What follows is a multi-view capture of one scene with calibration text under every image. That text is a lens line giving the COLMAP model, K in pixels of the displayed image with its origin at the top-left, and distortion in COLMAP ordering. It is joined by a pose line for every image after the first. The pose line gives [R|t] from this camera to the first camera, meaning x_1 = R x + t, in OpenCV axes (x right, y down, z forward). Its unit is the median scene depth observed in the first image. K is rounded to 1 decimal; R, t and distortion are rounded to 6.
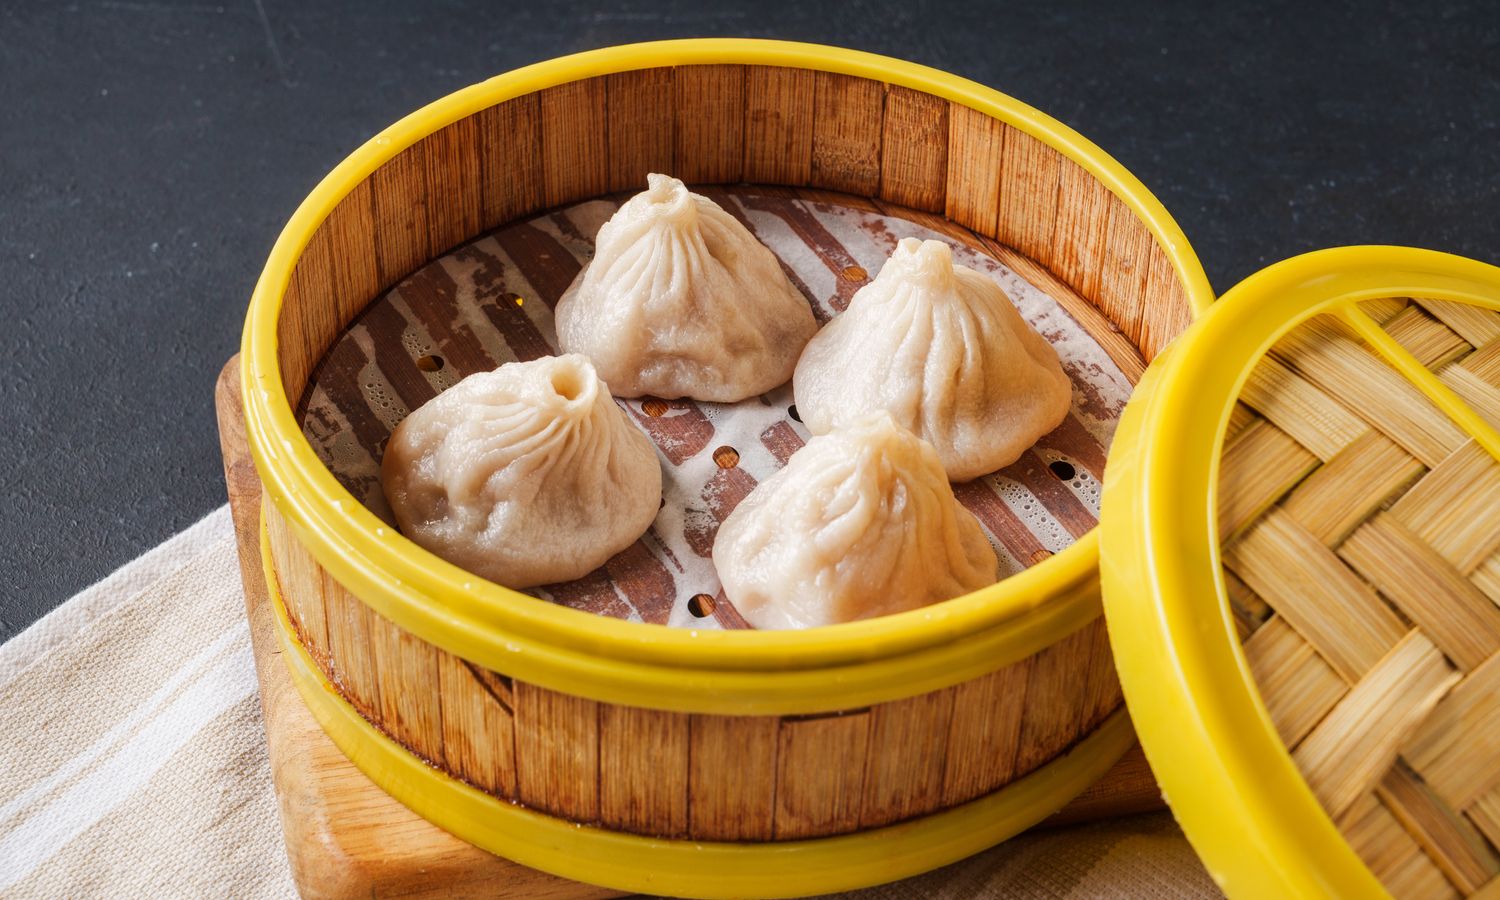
lens RADIAL K [[2994.3, 0, 744.6], [0, 2994.3, 440.3], [0, 0, 1]] dist [0.046473, 0.000000]
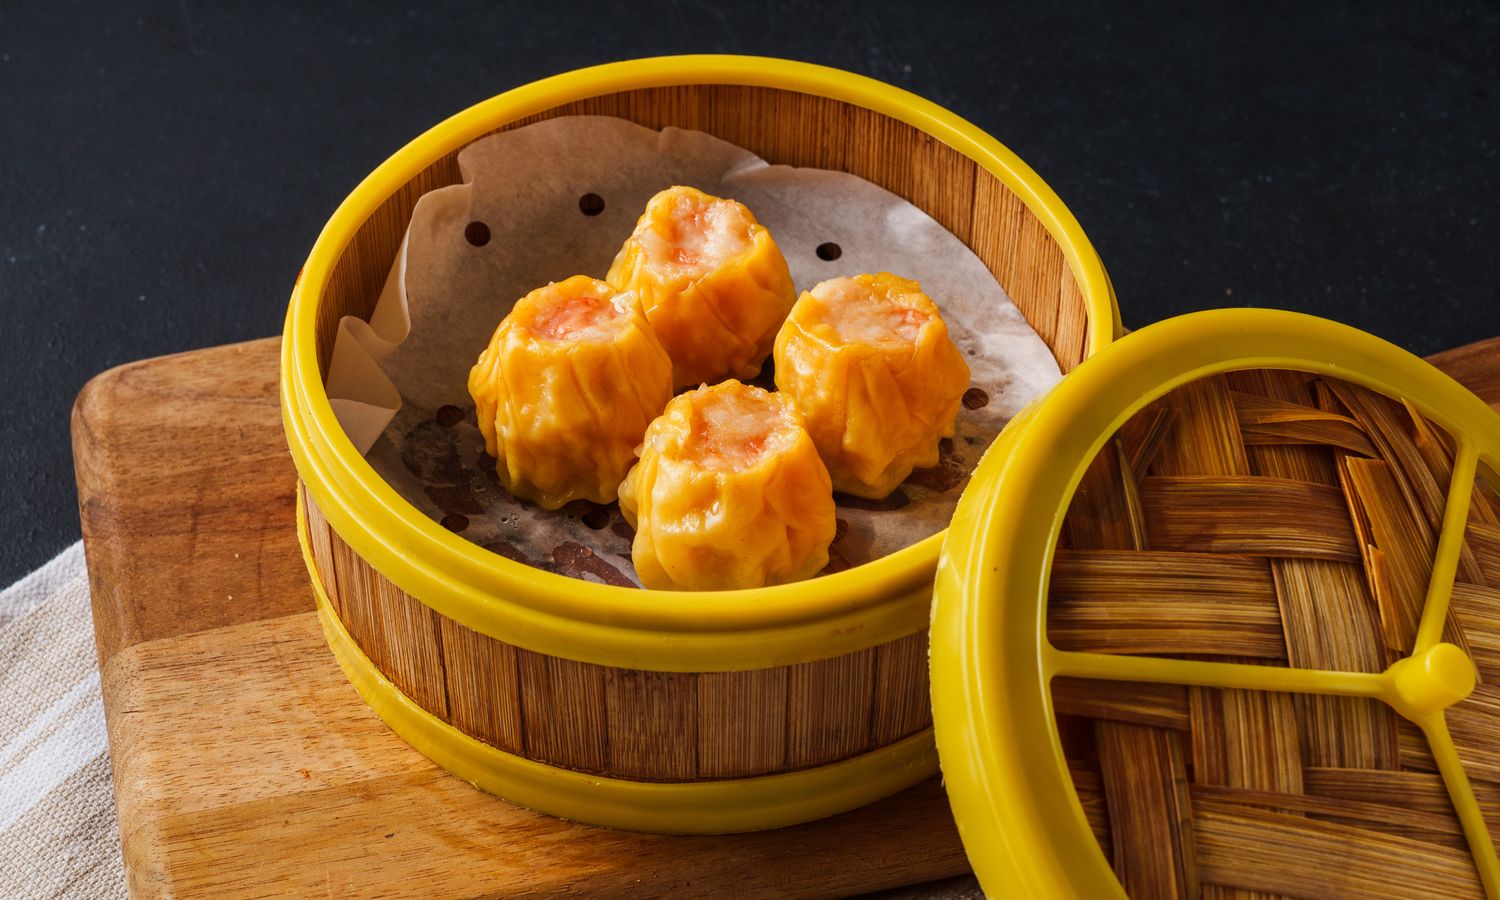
lens RADIAL K [[2994.3, 0, 756.5], [0, 2994.3, 454.5], [0, 0, 1]] dist [0.046473, 0.000000]
pose [[0.999058, 0.020256, -0.038390, 0.071054], [-0.017635, 0.997569, 0.067418, -0.059467], [0.039662, -0.066677, 0.996986, 0.033429]]
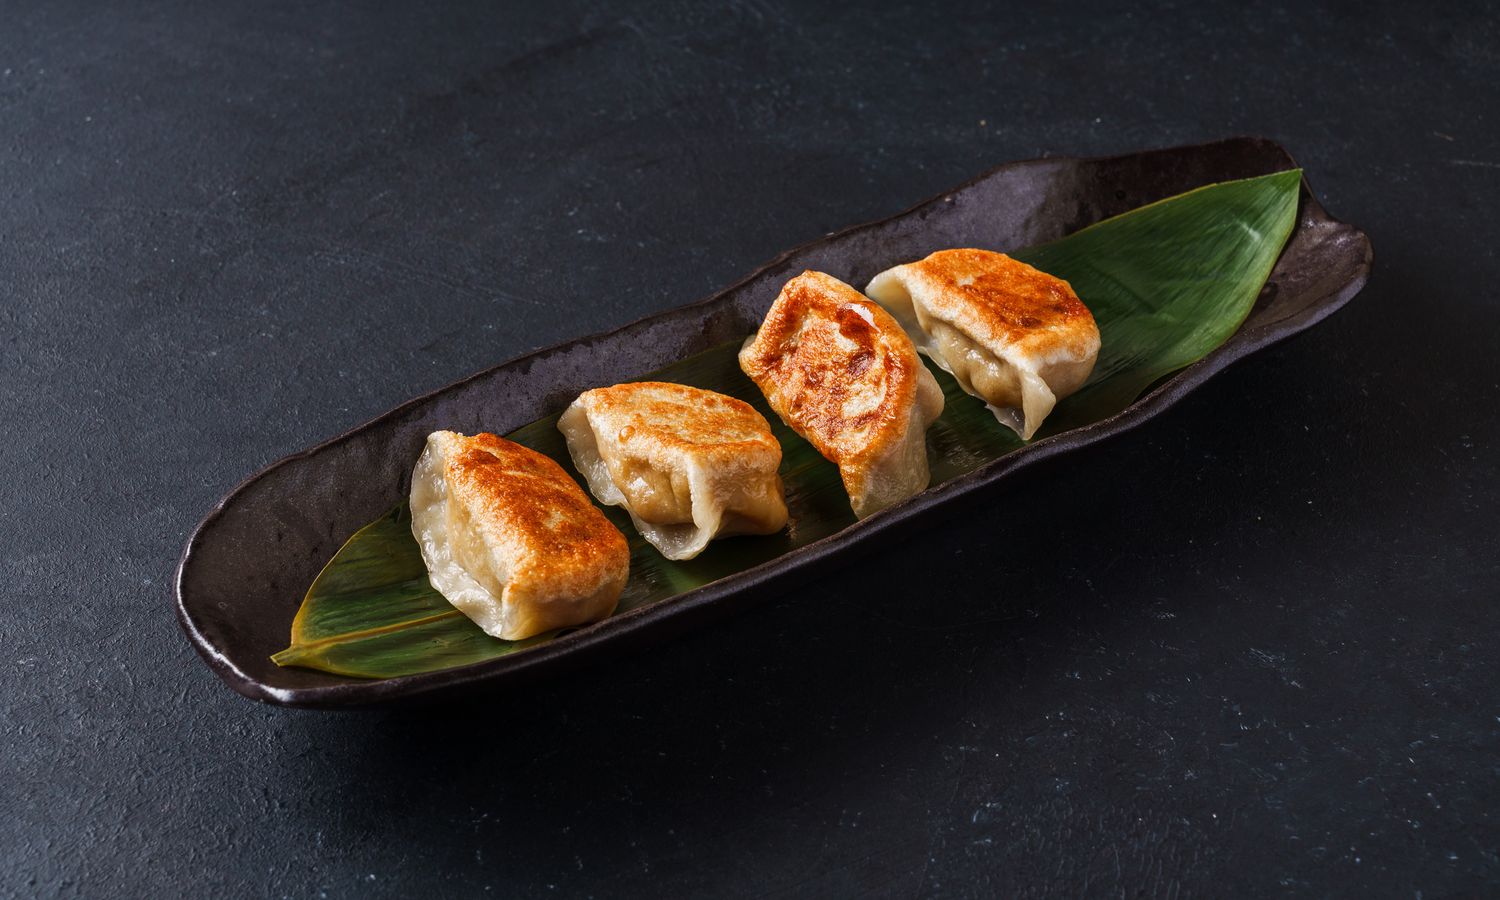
lens RADIAL K [[2994.3, 0, 745.3], [0, 2994.3, 465.6], [0, 0, 1]] dist [0.046473, 0.000000]
pose [[0.998962, 0.024242, -0.038572, 0.137243], [-0.025615, 0.999040, -0.035528, 0.120060], [0.037674, 0.036479, 0.998624, -0.156249]]
